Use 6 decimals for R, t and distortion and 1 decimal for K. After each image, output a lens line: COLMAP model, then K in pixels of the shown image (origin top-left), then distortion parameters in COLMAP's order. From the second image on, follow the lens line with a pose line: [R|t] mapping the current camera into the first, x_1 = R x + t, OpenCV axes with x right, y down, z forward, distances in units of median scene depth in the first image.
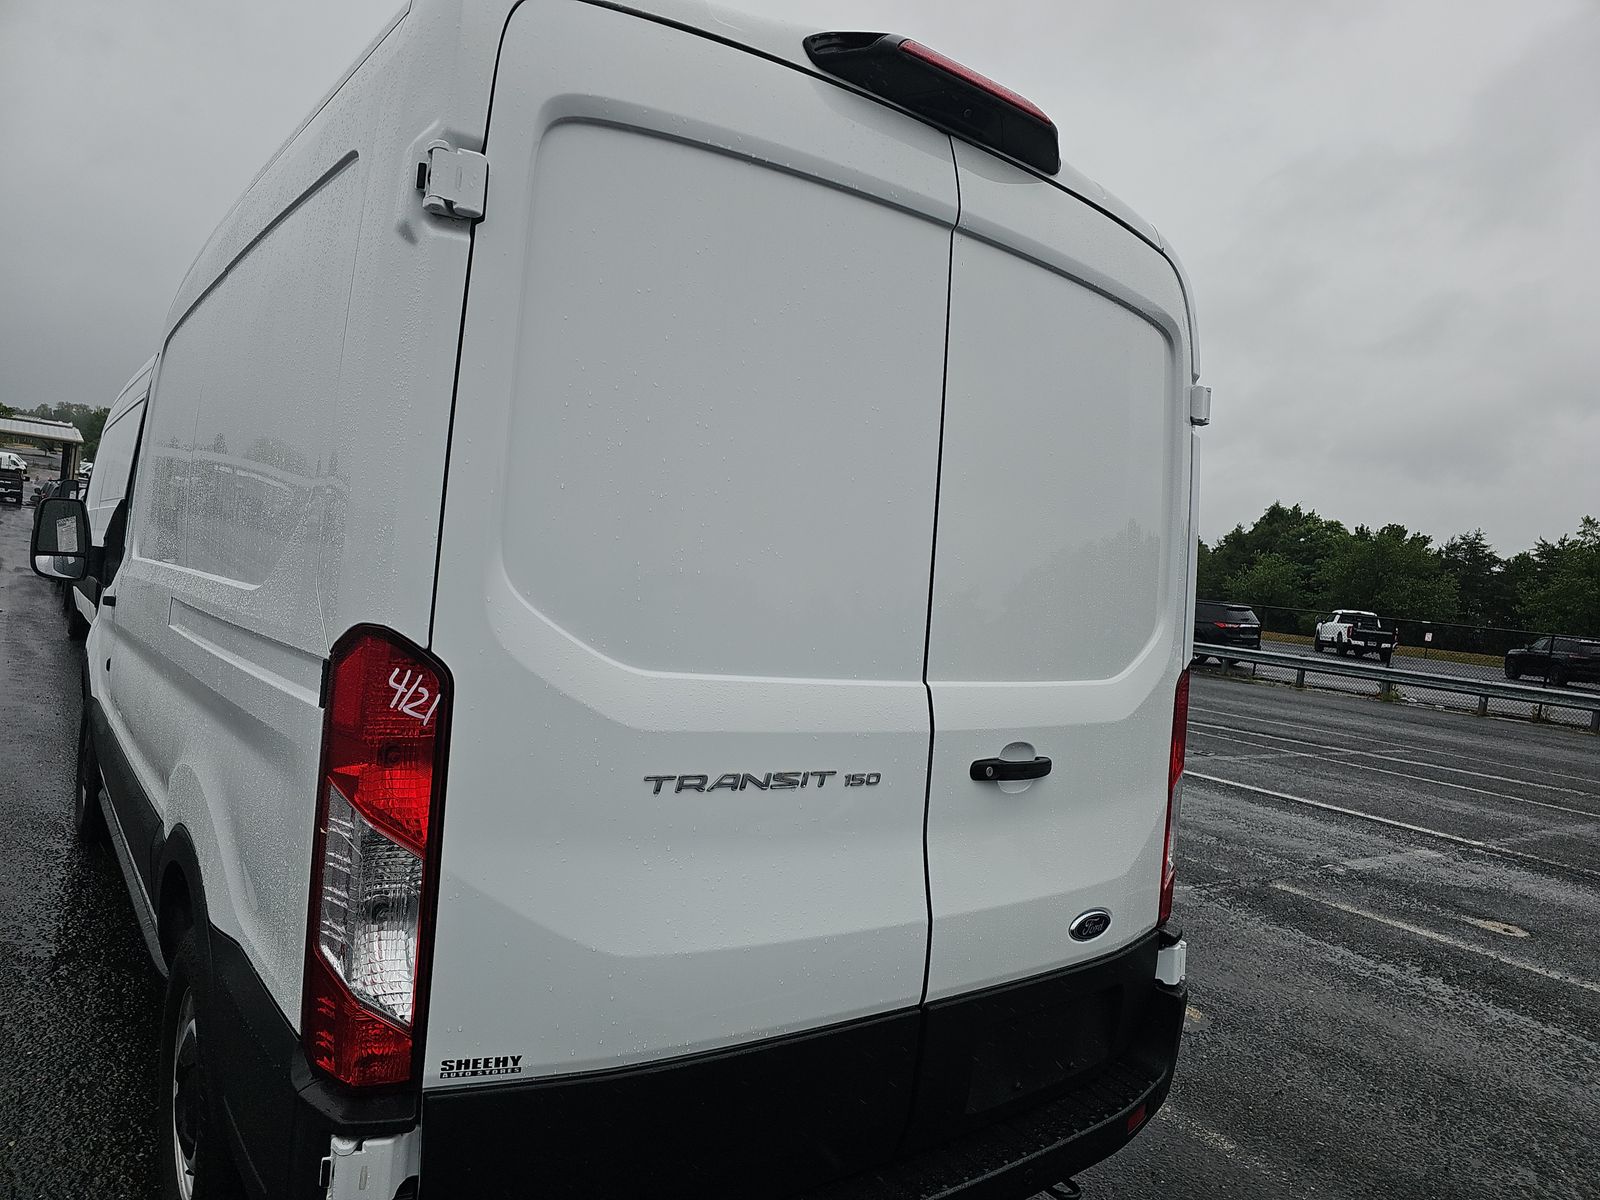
lens RADIAL K [[1076.8, 0, 799.2], [0, 1076.8, 587.4], [0, 0, 1]] dist [0.059991, -0.043779]
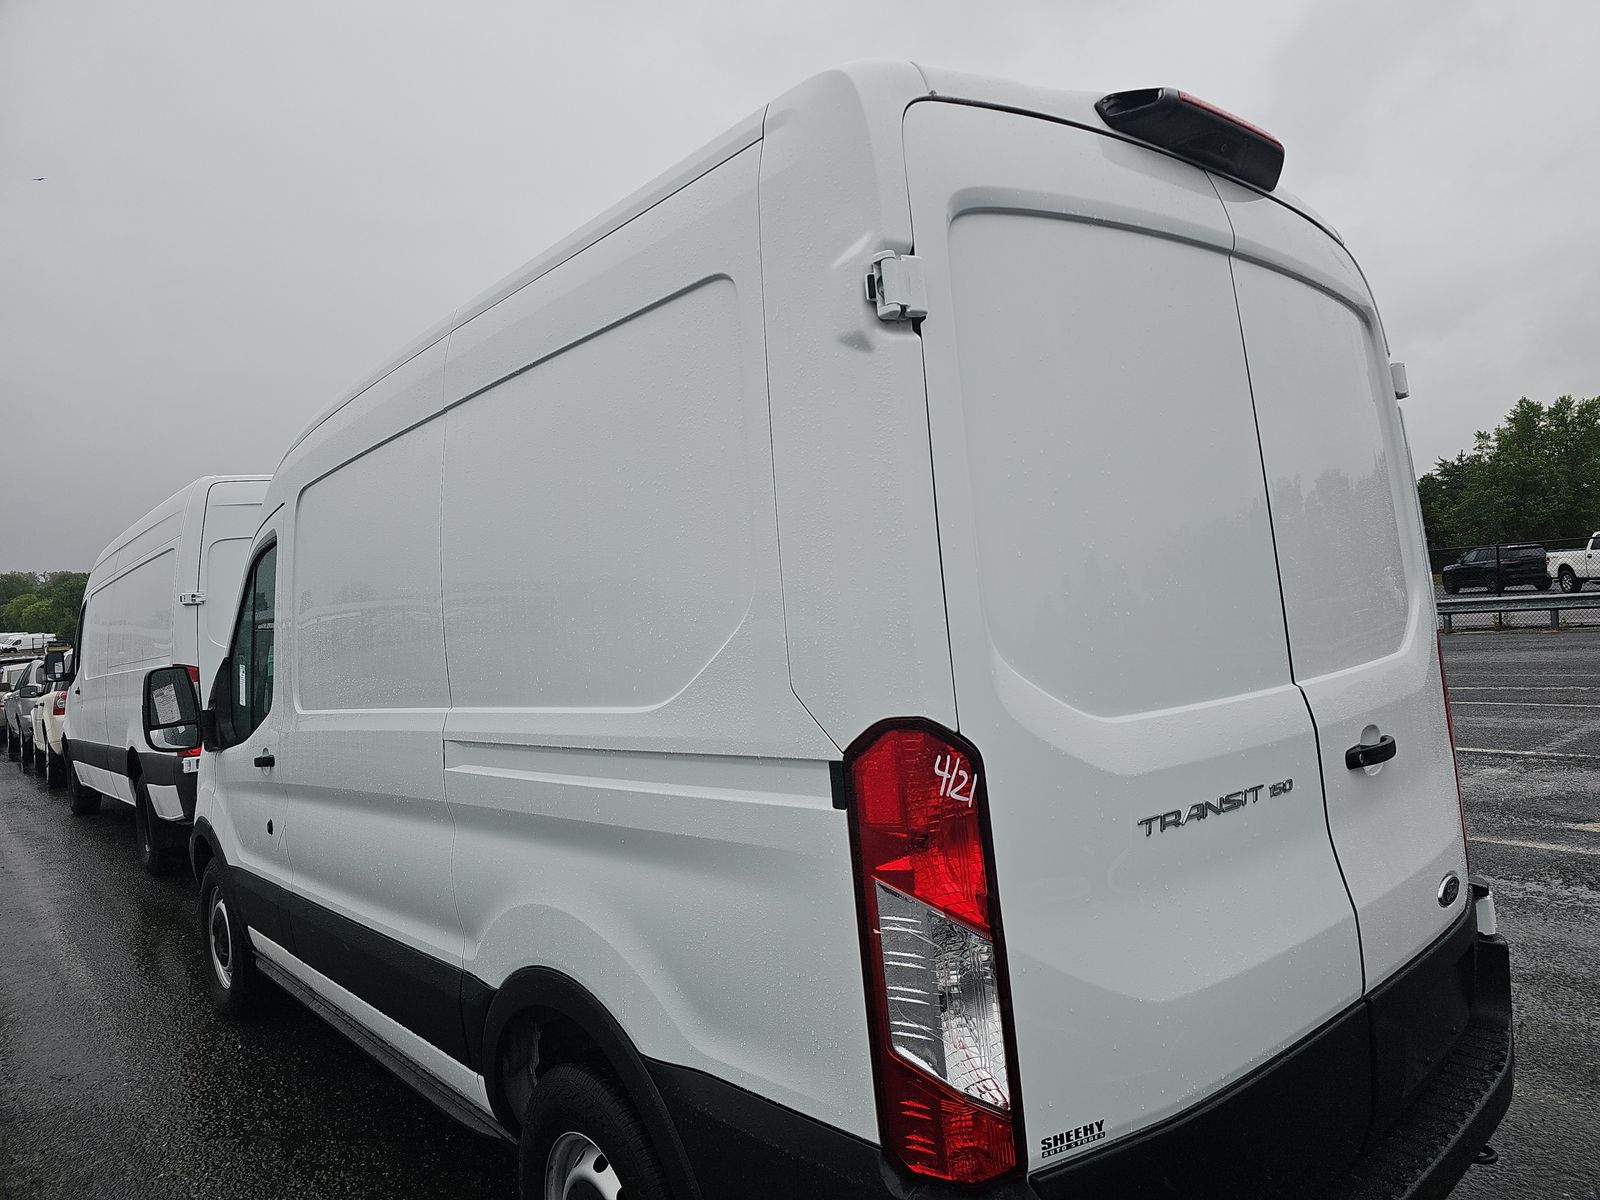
lens RADIAL K [[1076.8, 0, 759.9], [0, 1076.8, 562.5], [0, 0, 1]] dist [0.059991, -0.043779]
pose [[0.982093, -0.173807, 0.072689, -0.463877], [0.177722, 0.982740, -0.051348, -0.065960], [-0.062510, 0.063347, 0.996032, -0.011361]]
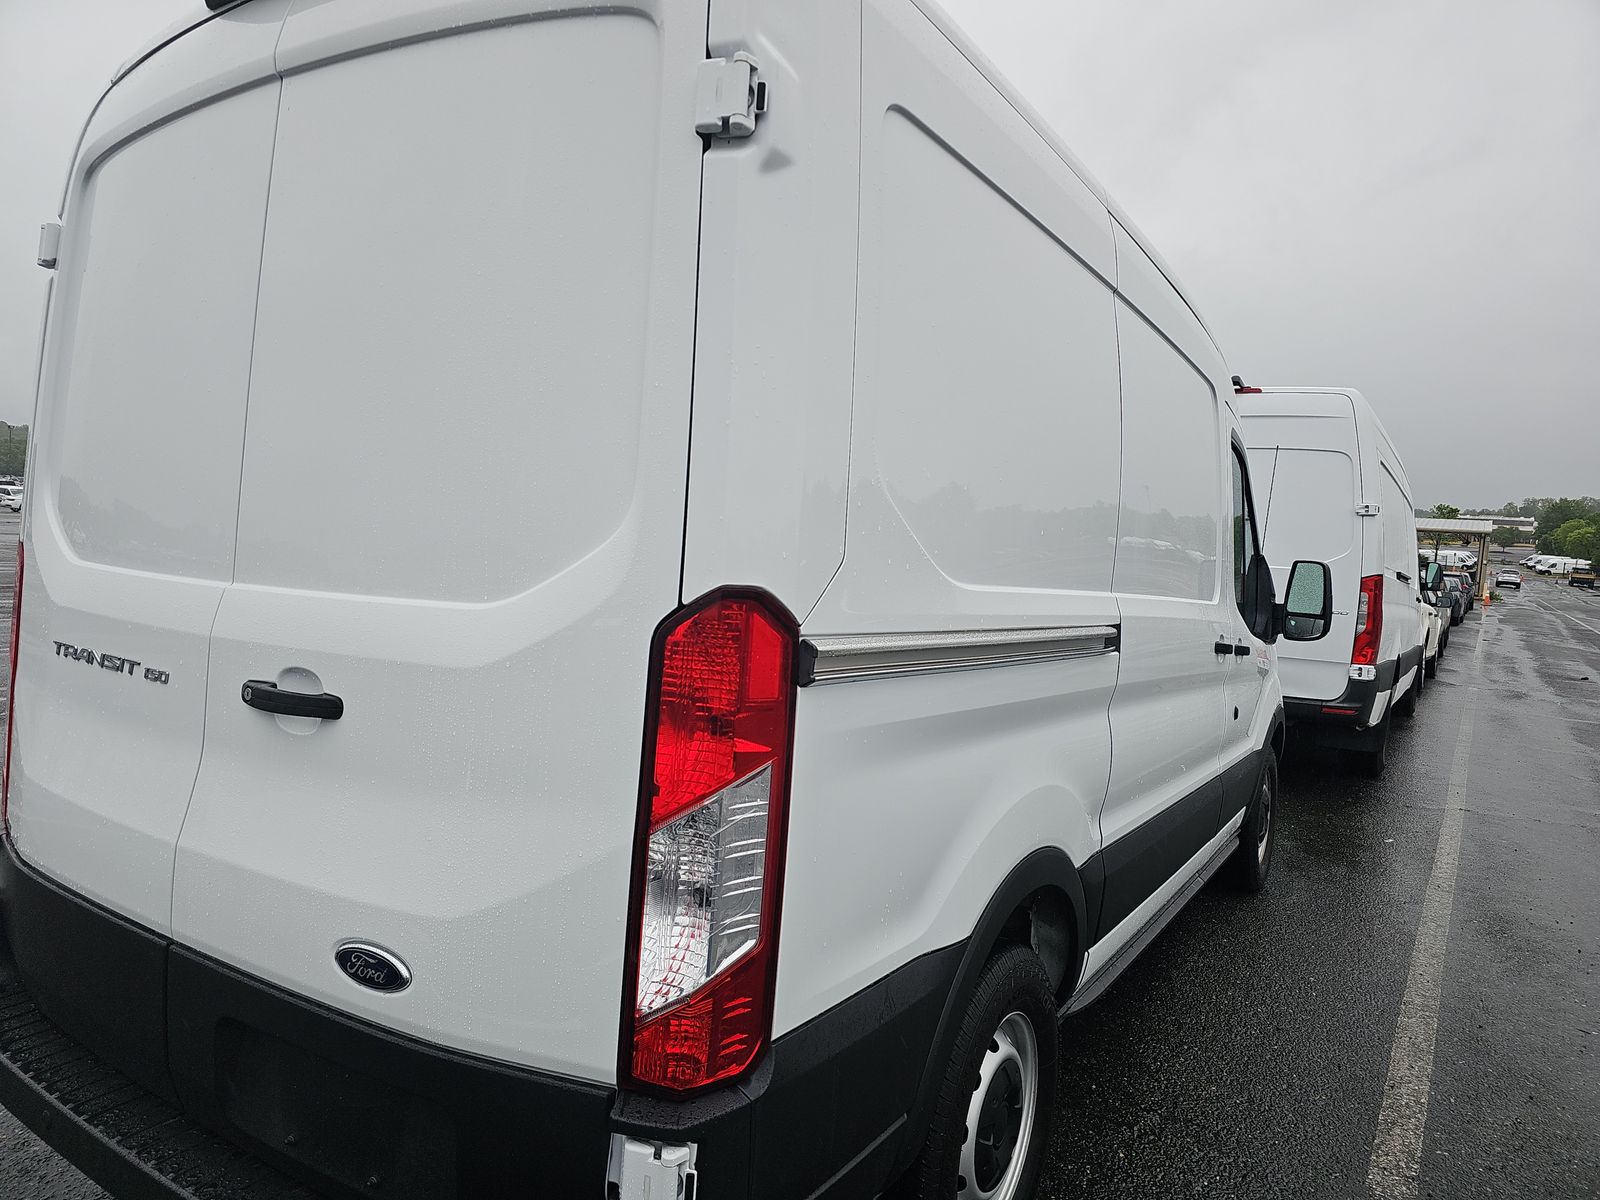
lens RADIAL K [[1076.8, 0, 814.2], [0, 1076.8, 565.6], [0, 0, 1]] dist [0.059991, -0.043779]
pose [[0.377439, -0.050874, -0.924636, 1.165487], [-0.049154, 0.995982, -0.074864, 0.125362], [0.924729, 0.073706, 0.373422, 1.166143]]
